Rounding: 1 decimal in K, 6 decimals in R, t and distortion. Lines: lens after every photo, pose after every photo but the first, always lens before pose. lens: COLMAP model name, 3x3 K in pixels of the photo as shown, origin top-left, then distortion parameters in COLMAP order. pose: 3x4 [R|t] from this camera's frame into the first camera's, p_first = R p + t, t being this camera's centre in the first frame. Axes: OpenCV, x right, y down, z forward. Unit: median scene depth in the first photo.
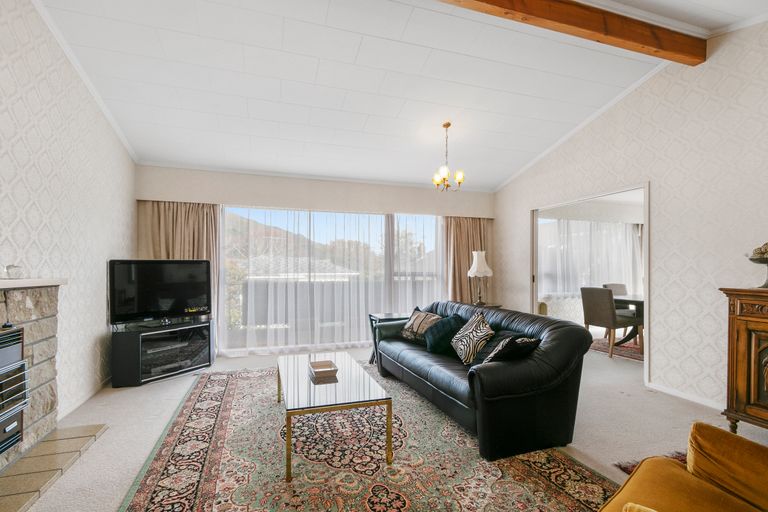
lens RADIAL K [[349.9, 0, 372.9], [0, 349.9, 266.0], [0, 0, 1]] dist [0.001302, 0.000278]
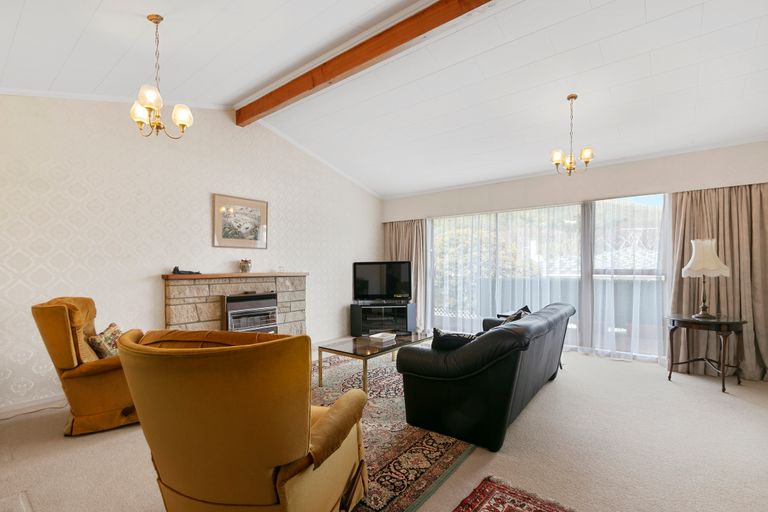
lens RADIAL K [[349.9, 0, 372.9], [0, 349.9, 266.0], [0, 0, 1]] dist [0.001302, 0.000278]
pose [[0.552663, -0.007706, -0.833369, 0.658992], [0.012304, 0.999924, -0.001087, 0.002906], [0.833314, -0.009653, 0.552716, 0.116393]]
